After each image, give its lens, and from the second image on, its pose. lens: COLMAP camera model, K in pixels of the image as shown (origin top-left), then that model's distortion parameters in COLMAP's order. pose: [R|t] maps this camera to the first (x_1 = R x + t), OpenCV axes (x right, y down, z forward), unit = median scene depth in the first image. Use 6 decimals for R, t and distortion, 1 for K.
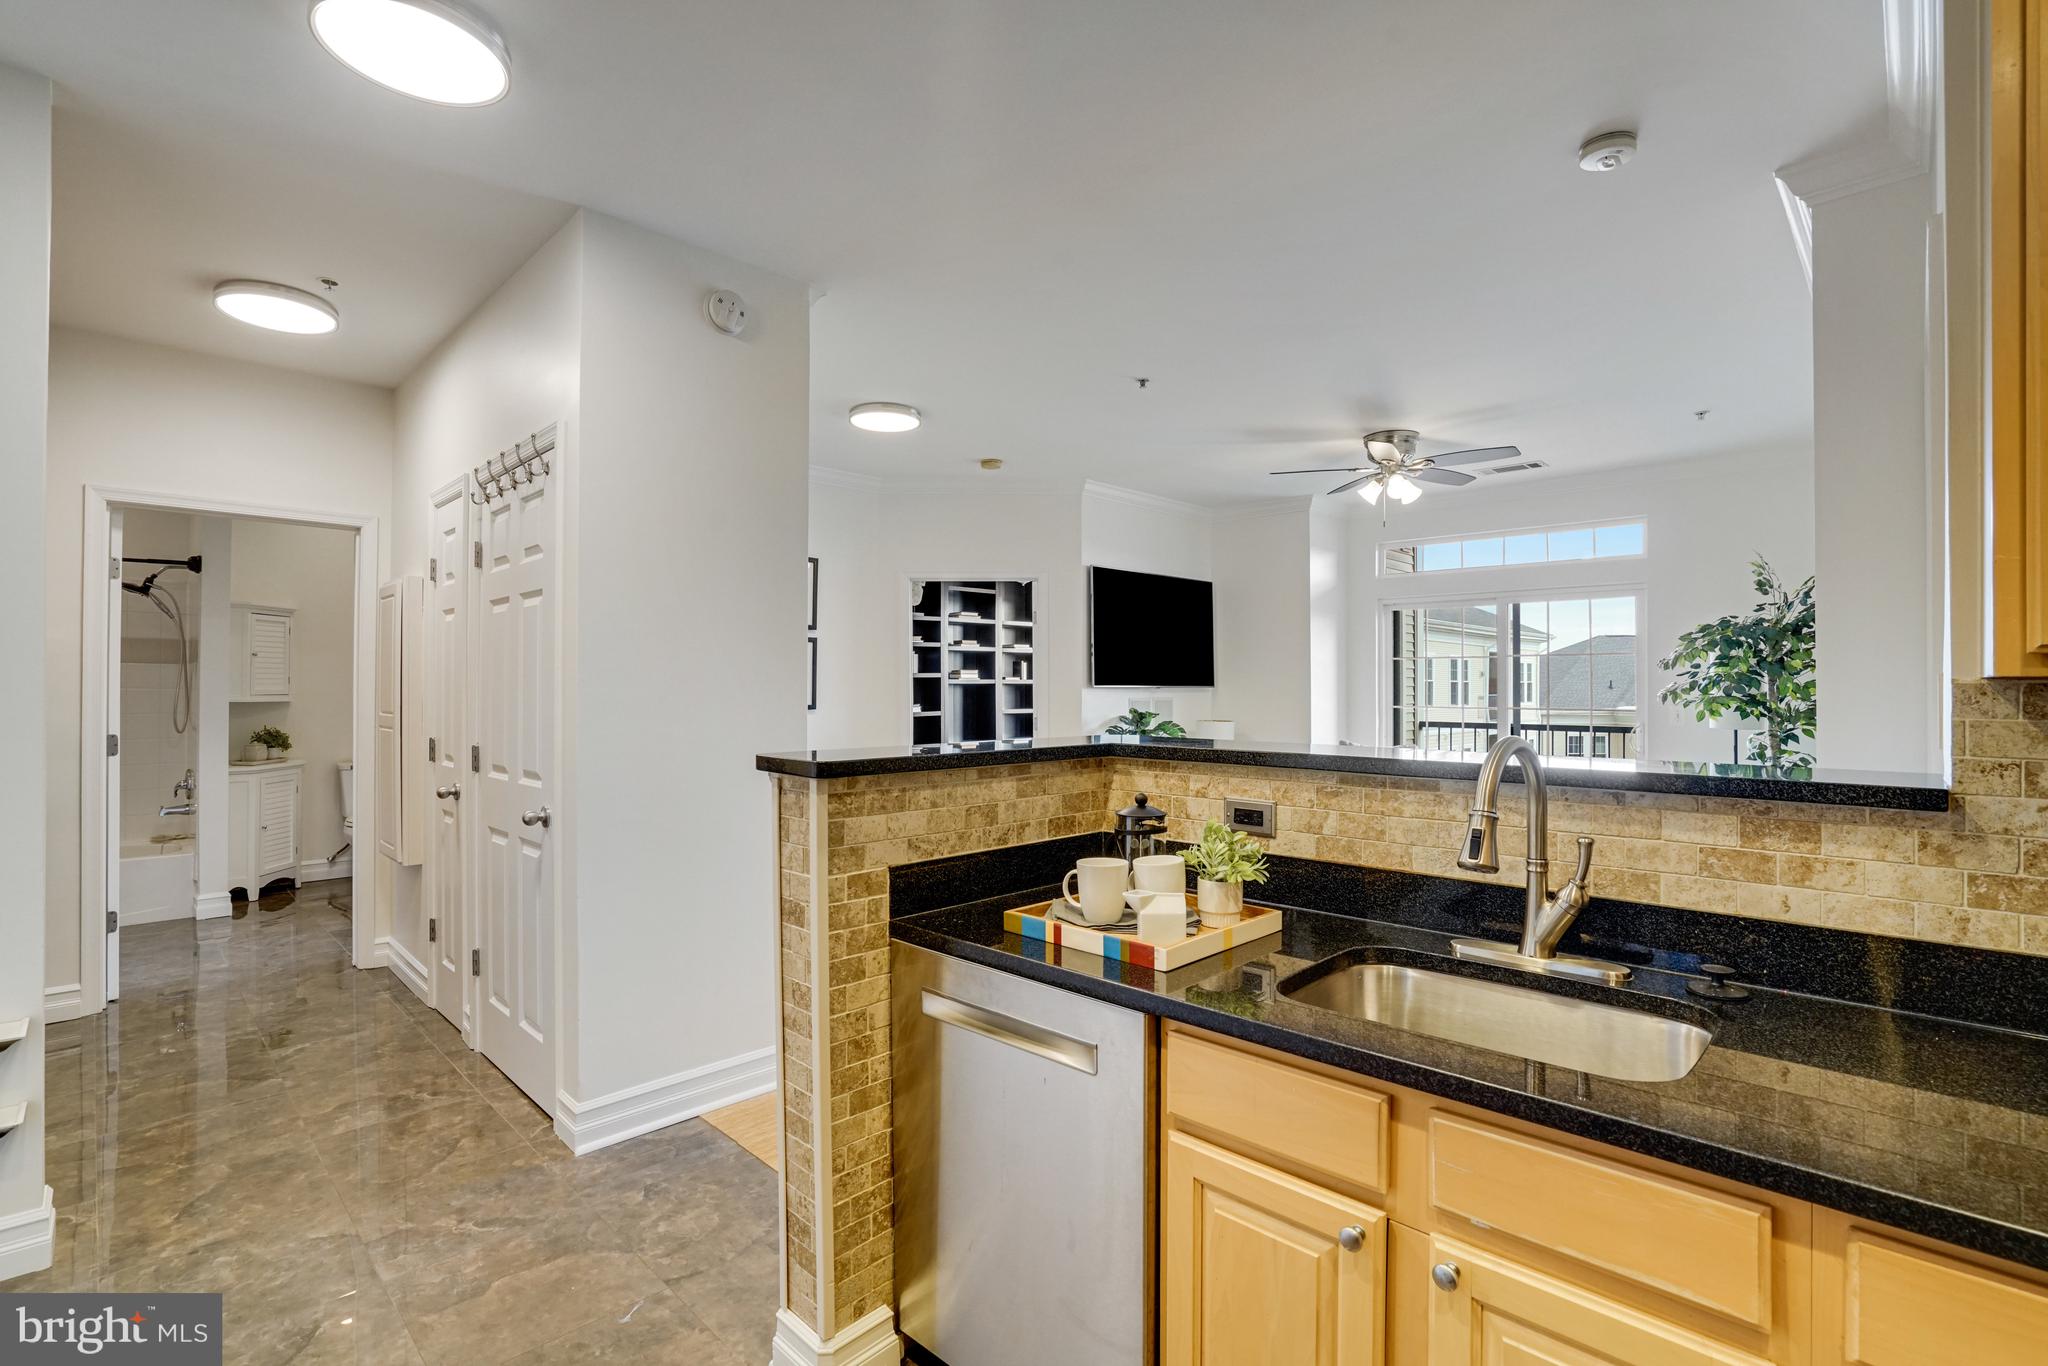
lens RADIAL K [[947.1, 0, 1007.5], [0, 947.1, 676.2], [0, 0, 1]] dist [-0.035212, 0.012639]
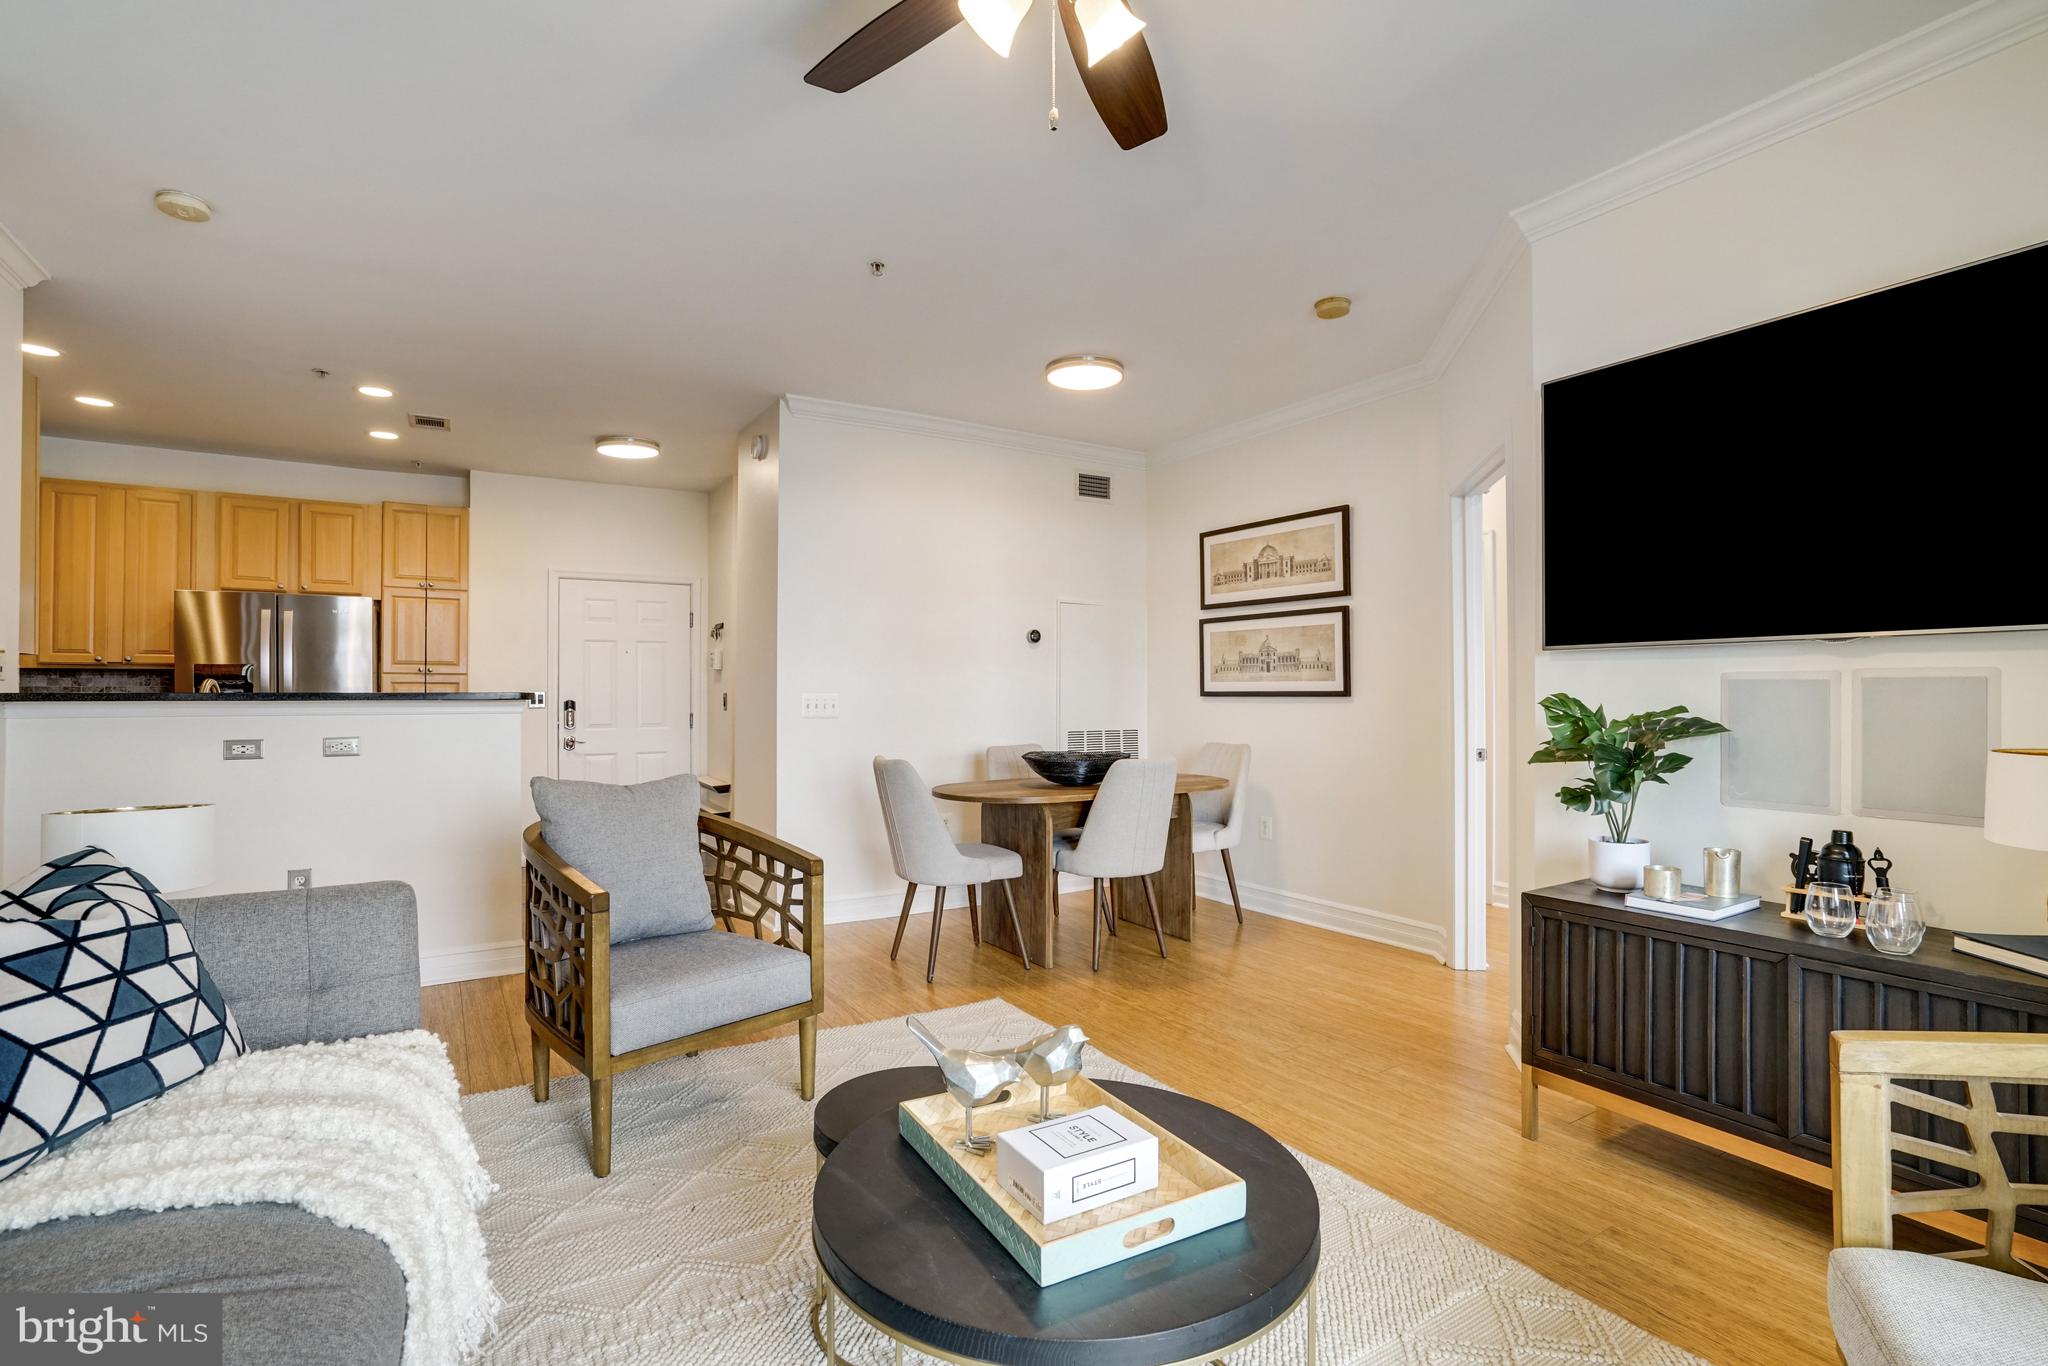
lens RADIAL K [[947.1, 0, 1023.8], [0, 947.1, 690.3], [0, 0, 1]] dist [-0.035212, 0.012639]
pose [[-0.217155, -0.006006, -0.976119, 0.708563], [0.010642, 0.999907, -0.008520, 0.037725], [0.976079, -0.012238, -0.217071, 1.038530]]
